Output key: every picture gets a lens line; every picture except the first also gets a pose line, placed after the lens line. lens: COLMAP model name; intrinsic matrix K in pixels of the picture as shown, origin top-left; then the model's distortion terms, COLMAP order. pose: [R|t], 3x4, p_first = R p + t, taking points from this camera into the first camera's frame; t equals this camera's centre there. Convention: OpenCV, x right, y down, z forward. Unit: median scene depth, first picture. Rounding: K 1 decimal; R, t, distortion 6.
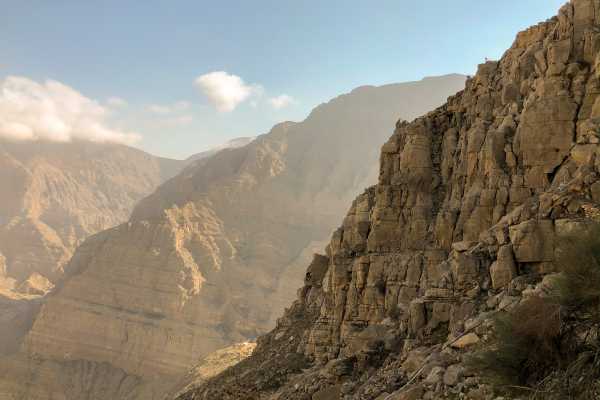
lens RADIAL K [[484.8, 0, 298.6], [0, 484.8, 190.6], [0, 0, 1]] dist [0.012867, -0.017133]
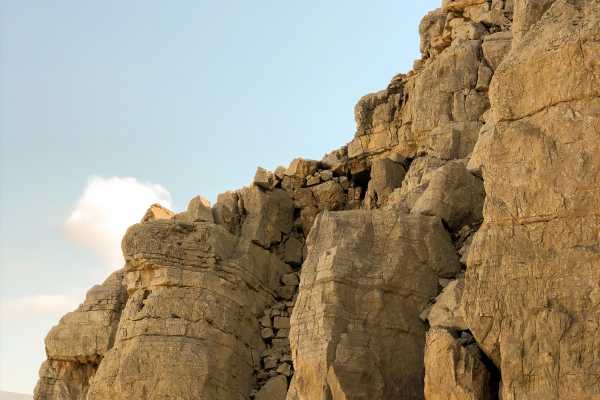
lens RADIAL K [[1151.3, 0, 306.6], [0, 1151.3, 199.8], [0, 0, 1]] dist [0.054246, 0.000000]
pose [[0.998537, -0.036117, -0.040232, 0.306326], [0.026395, 0.975089, -0.220236, -0.033523], [0.047184, 0.218852, 0.974617, 0.500920]]
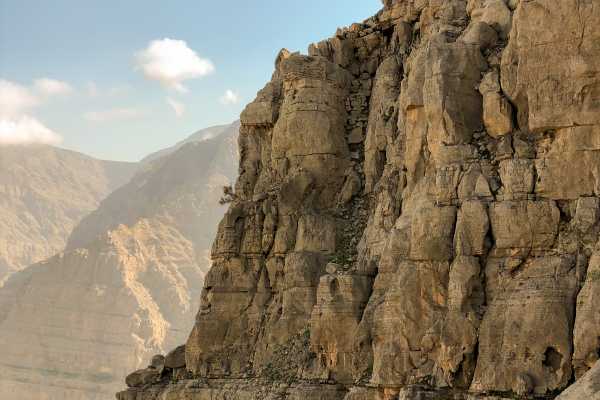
lens RADIAL K [[634.9, 0, 301.9], [0, 634.9, 196.9], [0, 0, 1]] dist [0.008384, 0.000000]
pose [[0.997478, -0.070794, -0.005120, 0.224949], [0.070842, 0.997439, 0.009834, -0.016172], [0.004411, -0.010172, 0.999939, 0.418571]]
